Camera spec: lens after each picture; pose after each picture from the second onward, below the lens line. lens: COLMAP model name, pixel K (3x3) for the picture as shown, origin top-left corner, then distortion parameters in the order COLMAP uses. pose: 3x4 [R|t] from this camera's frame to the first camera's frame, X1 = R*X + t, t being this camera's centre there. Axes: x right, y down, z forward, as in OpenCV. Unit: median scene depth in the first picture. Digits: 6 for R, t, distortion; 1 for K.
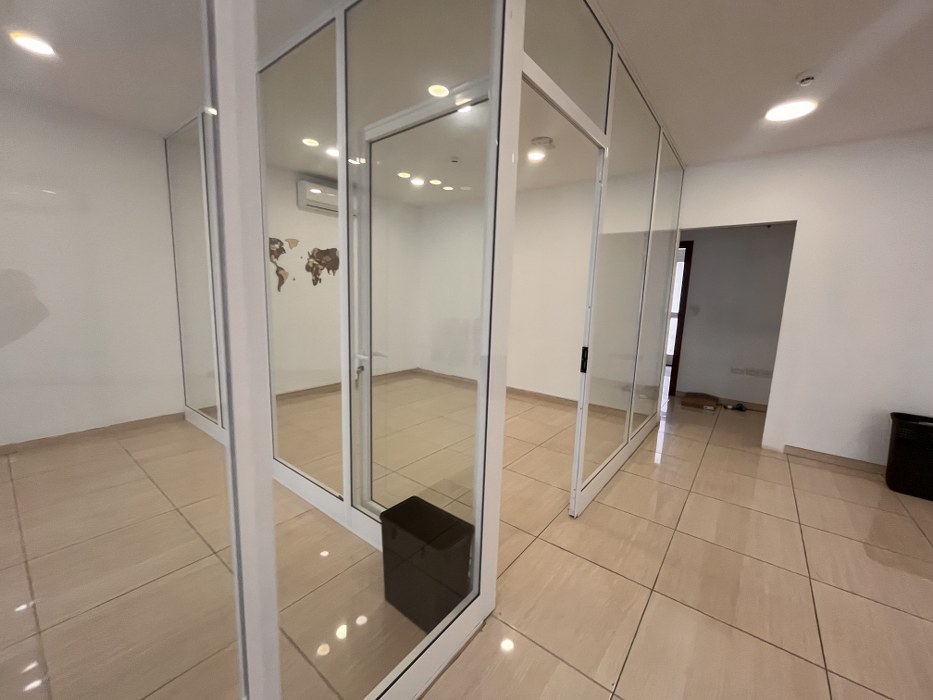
lens RADIAL K [[376.5, 0, 466.0], [0, 376.5, 351.1], [0, 0, 1]] dist [-0.002992, -0.000961]
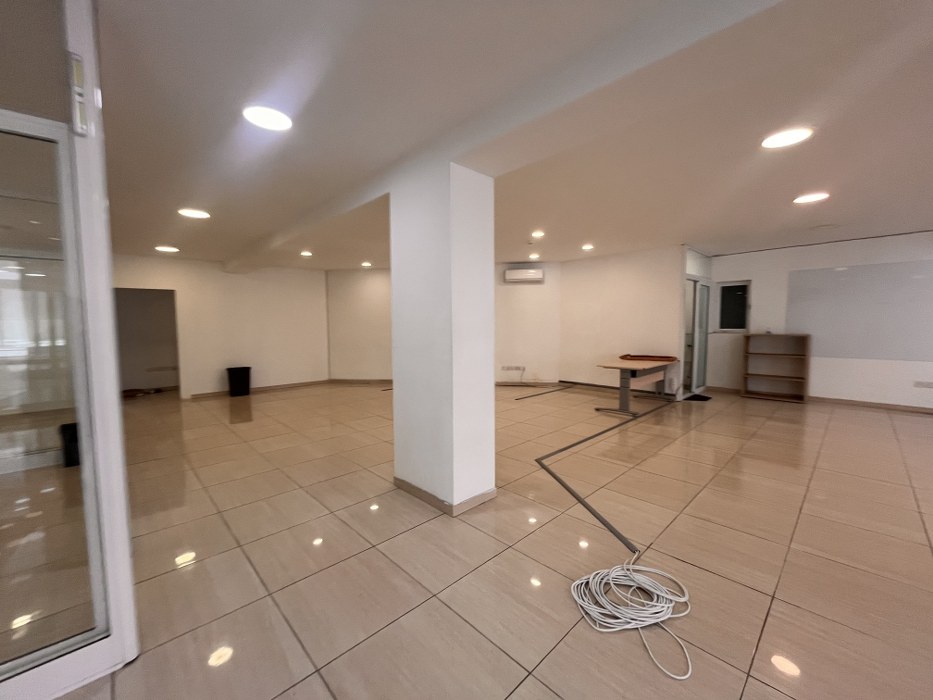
lens RADIAL K [[376.5, 0, 465.6], [0, 376.5, 347.2], [0, 0, 1]] dist [-0.002992, -0.000961]
pose [[0.147506, -0.095223, 0.984467, -0.756251], [0.162977, 0.984089, 0.070767, 0.068938], [-0.975541, 0.150007, 0.160678, -0.684635]]
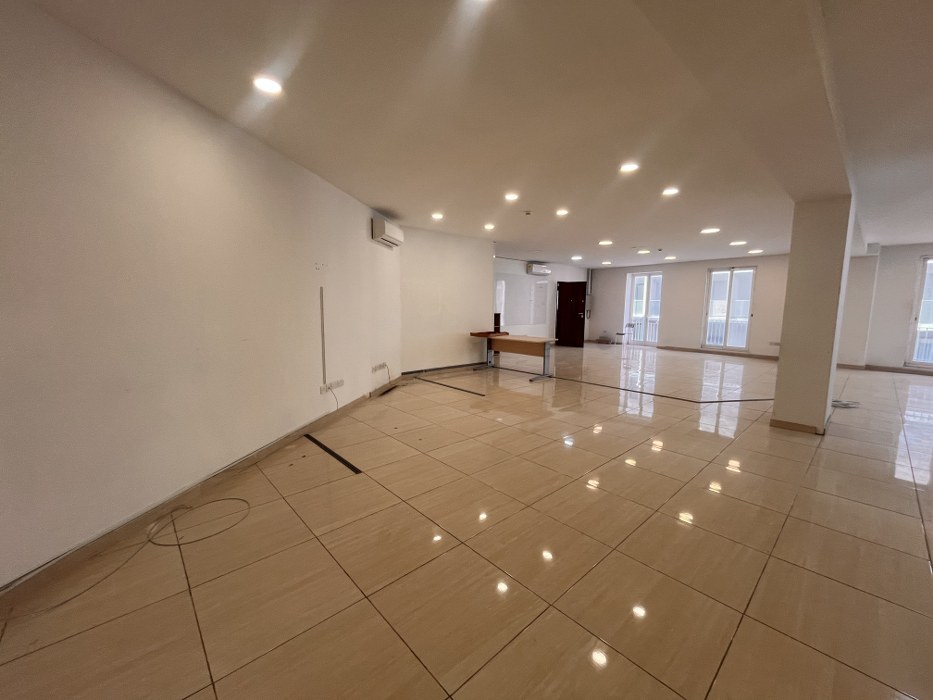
lens RADIAL K [[376.5, 0, 464.9], [0, 376.5, 350.9], [0, 0, 1]] dist [-0.002992, -0.000961]
pose [[-0.984014, -0.063158, 0.166517, 0.634856], [-0.015874, 0.962388, 0.271214, -0.064074], [-0.177384, 0.264235, -0.948006, 0.566825]]
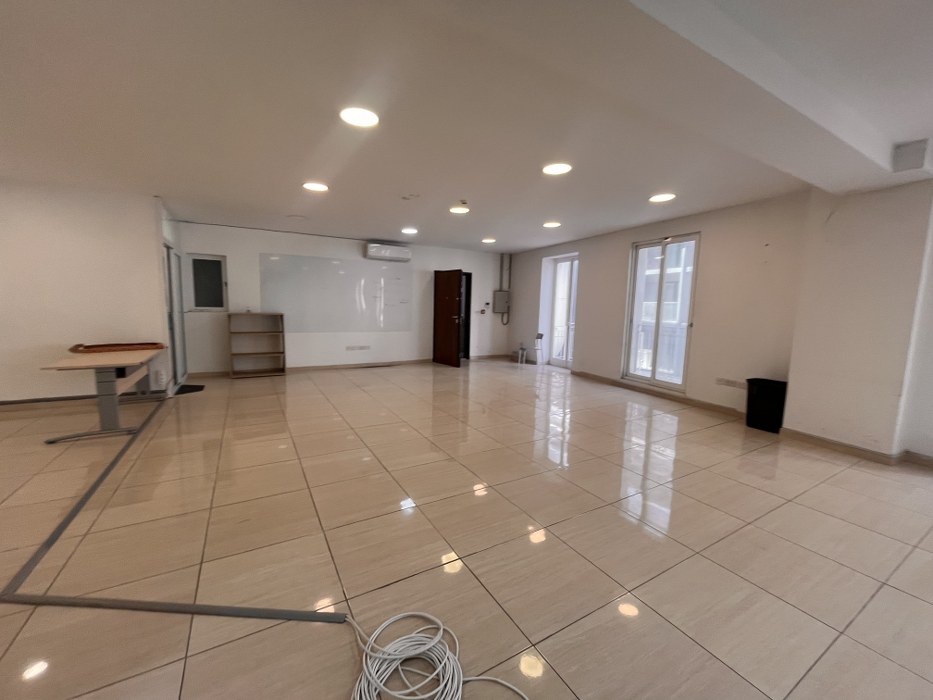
lens RADIAL K [[376.5, 0, 463.5], [0, 376.5, 350.7], [0, 0, 1]] dist [-0.002992, -0.000961]
pose [[-0.923669, -0.096991, 0.370713, -0.457991], [0.005811, 0.963780, 0.266635, 0.069112], [-0.383147, 0.248436, -0.889650, -0.570048]]
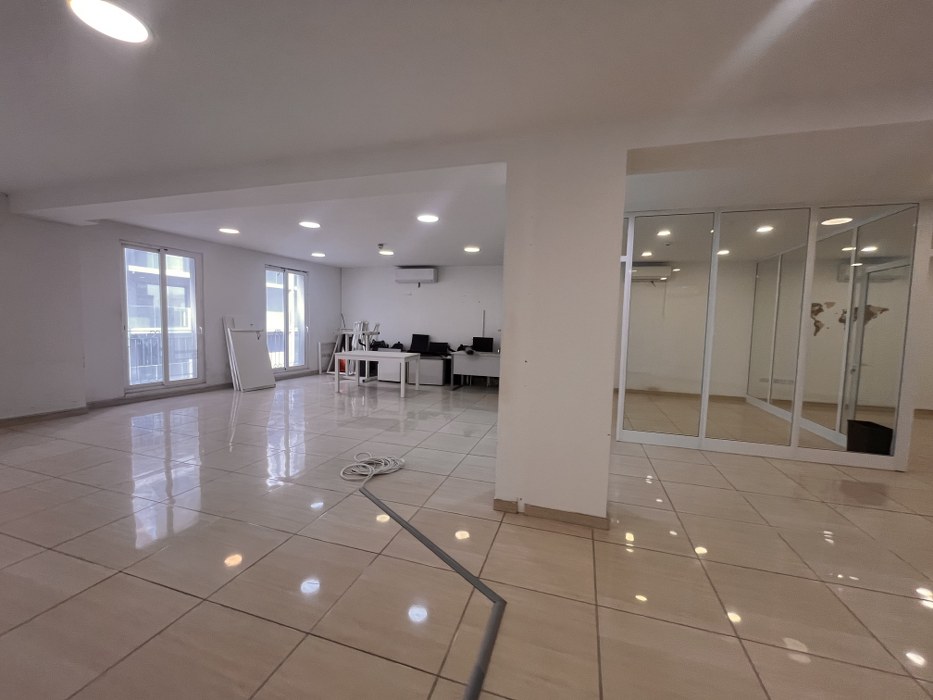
lens RADIAL K [[376.5, 0, 466.4], [0, 376.5, 348.3], [0, 0, 1]] dist [-0.002992, -0.000961]
pose [[0.351902, 0.038528, -0.935244, 0.455358], [-0.156255, 0.987551, -0.018111, 0.147036], [0.922903, 0.152510, 0.353541, -0.882446]]
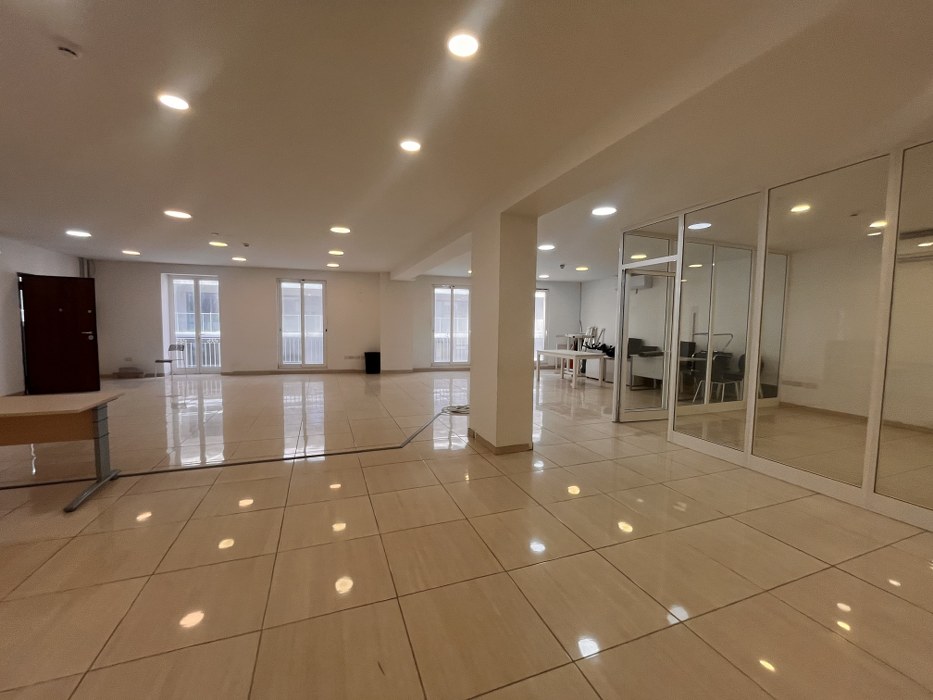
lens RADIAL K [[376.5, 0, 464.5], [0, 376.5, 349.4], [0, 0, 1]] dist [-0.002992, -0.000961]
pose [[-0.519852, 0.018263, -0.854061, 0.800521], [-0.157625, 0.980554, 0.116912, 0.037852], [0.839588, 0.195398, -0.506864, -0.107965]]
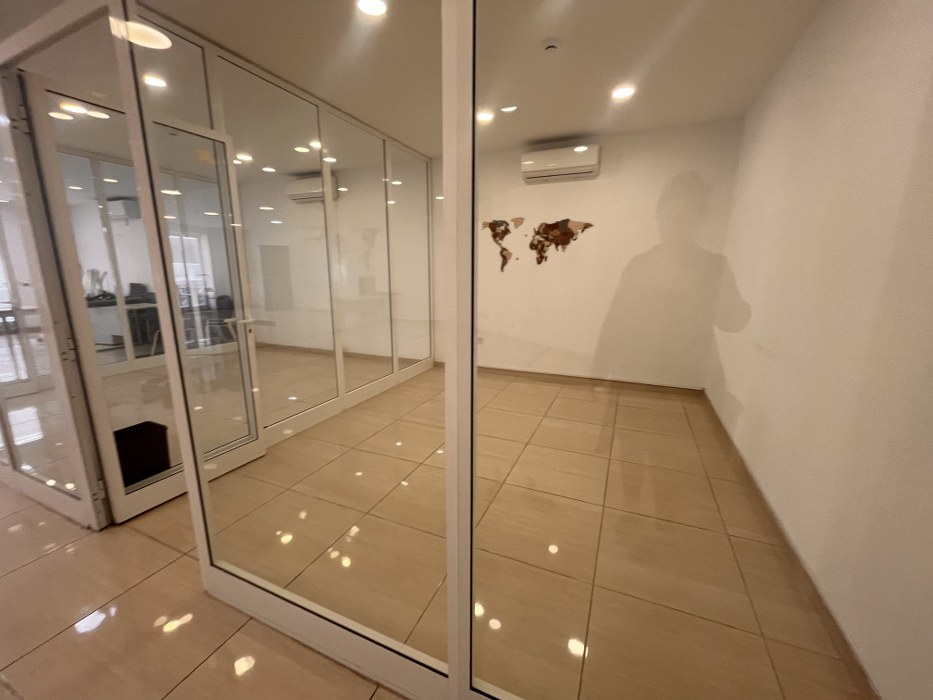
lens RADIAL K [[376.5, 0, 465.5], [0, 376.5, 348.9], [0, 0, 1]] dist [-0.002992, -0.000961]
pose [[0.246489, 0.170259, -0.954073, 0.512585], [-0.137823, 0.980600, 0.139385, -0.079410], [0.959296, 0.097137, 0.265173, 0.644028]]
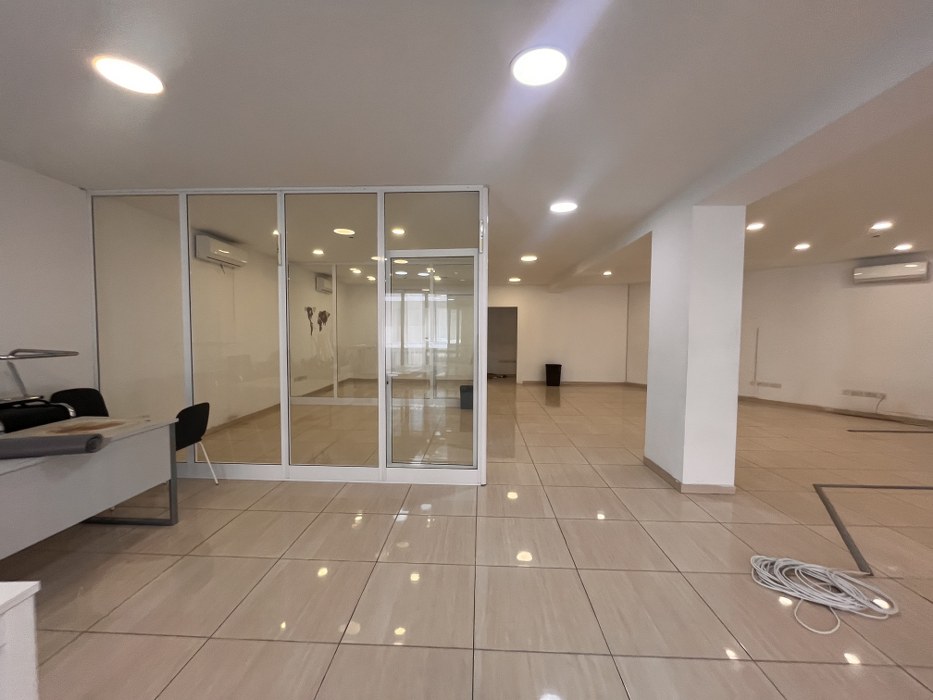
lens RADIAL K [[376.5, 0, 464.1], [0, 376.5, 352.6], [0, 0, 1]] dist [-0.002992, -0.000961]
pose [[0.815281, -0.059291, 0.576022, -0.951022], [0.106531, 0.993123, -0.048556, 0.093336], [-0.569182, 0.100951, 0.815991, -0.919240]]
